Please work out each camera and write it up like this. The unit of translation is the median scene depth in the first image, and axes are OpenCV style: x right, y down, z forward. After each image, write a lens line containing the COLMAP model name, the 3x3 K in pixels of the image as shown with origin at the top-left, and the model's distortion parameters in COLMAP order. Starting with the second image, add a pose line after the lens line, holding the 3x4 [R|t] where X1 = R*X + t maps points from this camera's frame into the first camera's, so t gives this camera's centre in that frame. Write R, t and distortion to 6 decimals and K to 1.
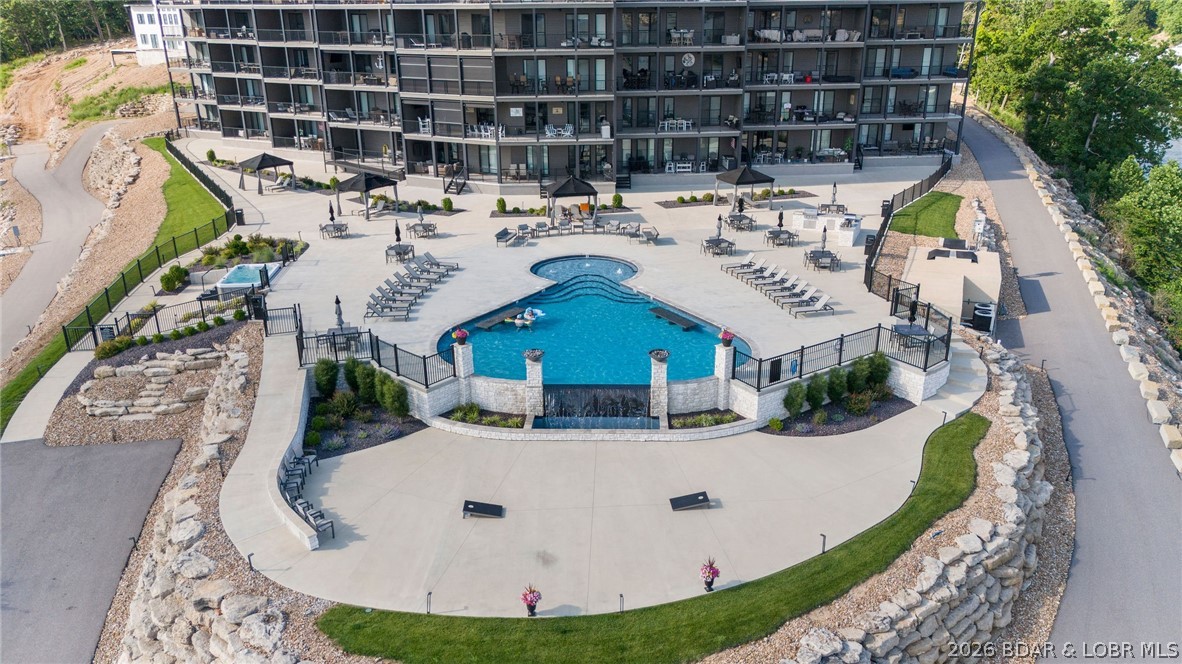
lens RADIAL K [[876.0, 0, 595.2], [0, 876.0, 334.3], [0, 0, 1]] dist [0.086711, -0.106801]
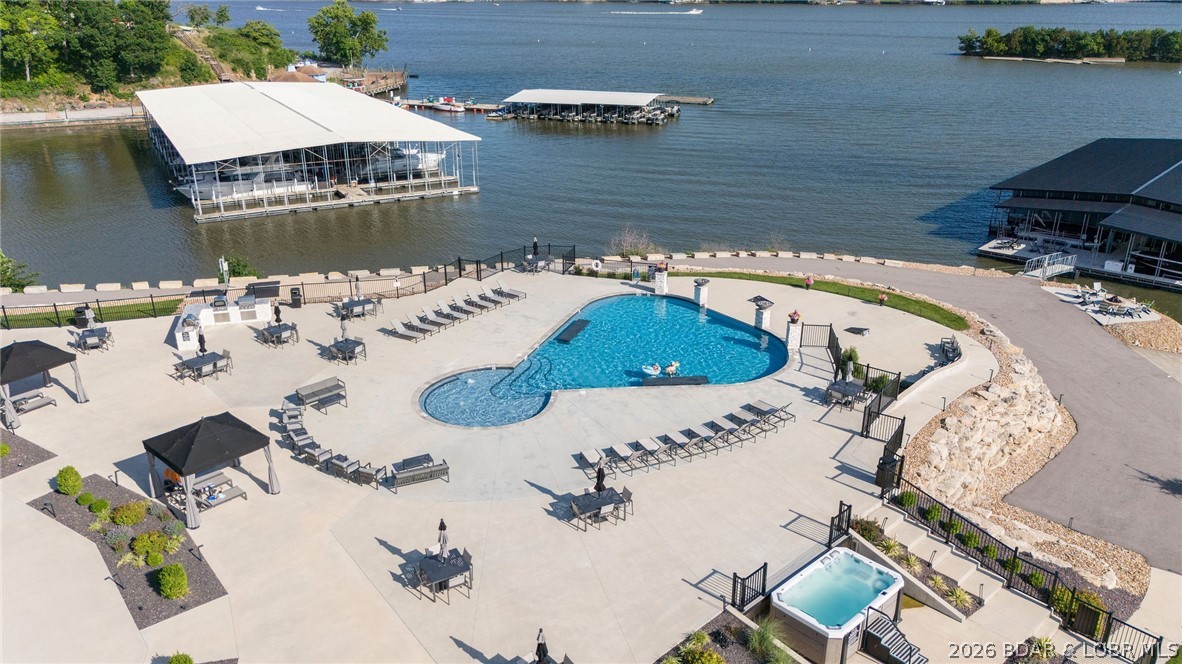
lens RADIAL K [[876.0, 0, 595.2], [0, 876.0, 334.3], [0, 0, 1]] dist [0.086711, -0.106801]
pose [[-0.626309, -0.283669, 0.726133, -0.560541], [0.268187, 0.796193, 0.542358, -0.461905], [-0.731992, 0.534423, -0.422586, 1.083659]]
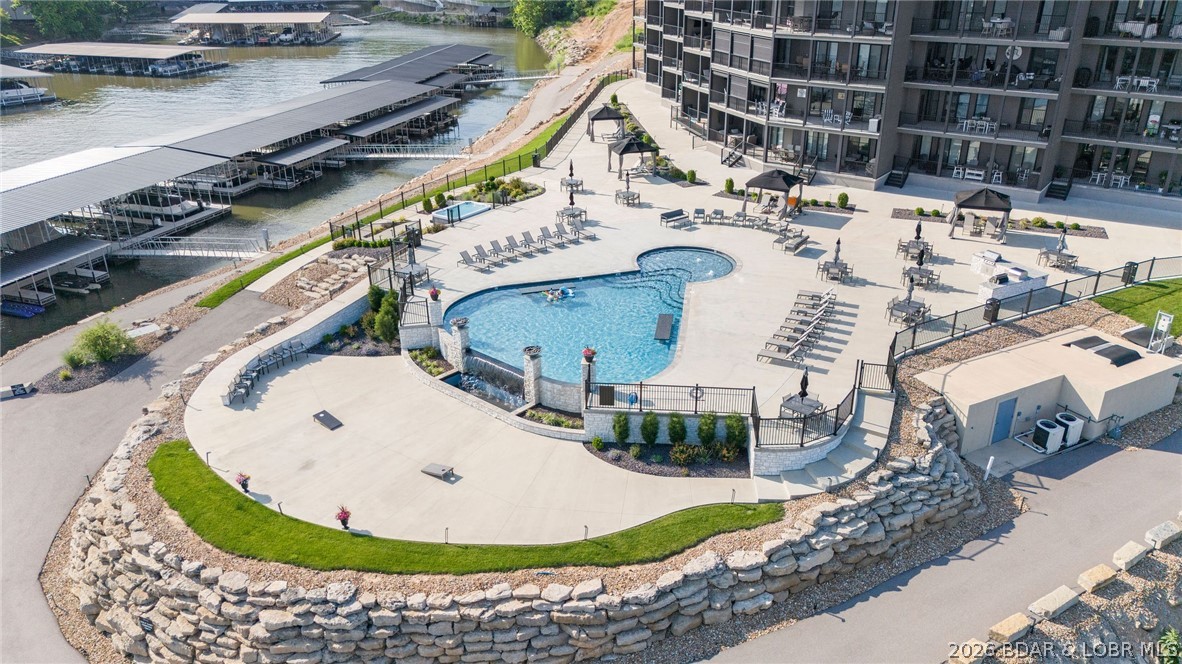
lens RADIAL K [[876.0, 0, 595.2], [0, 876.0, 334.3], [0, 0, 1]] dist [0.086711, -0.106801]
pose [[0.765827, 0.269011, -0.584074, 0.475982], [-0.219737, 0.963092, 0.155464, -0.115742], [0.604338, 0.009284, 0.796674, 0.082895]]
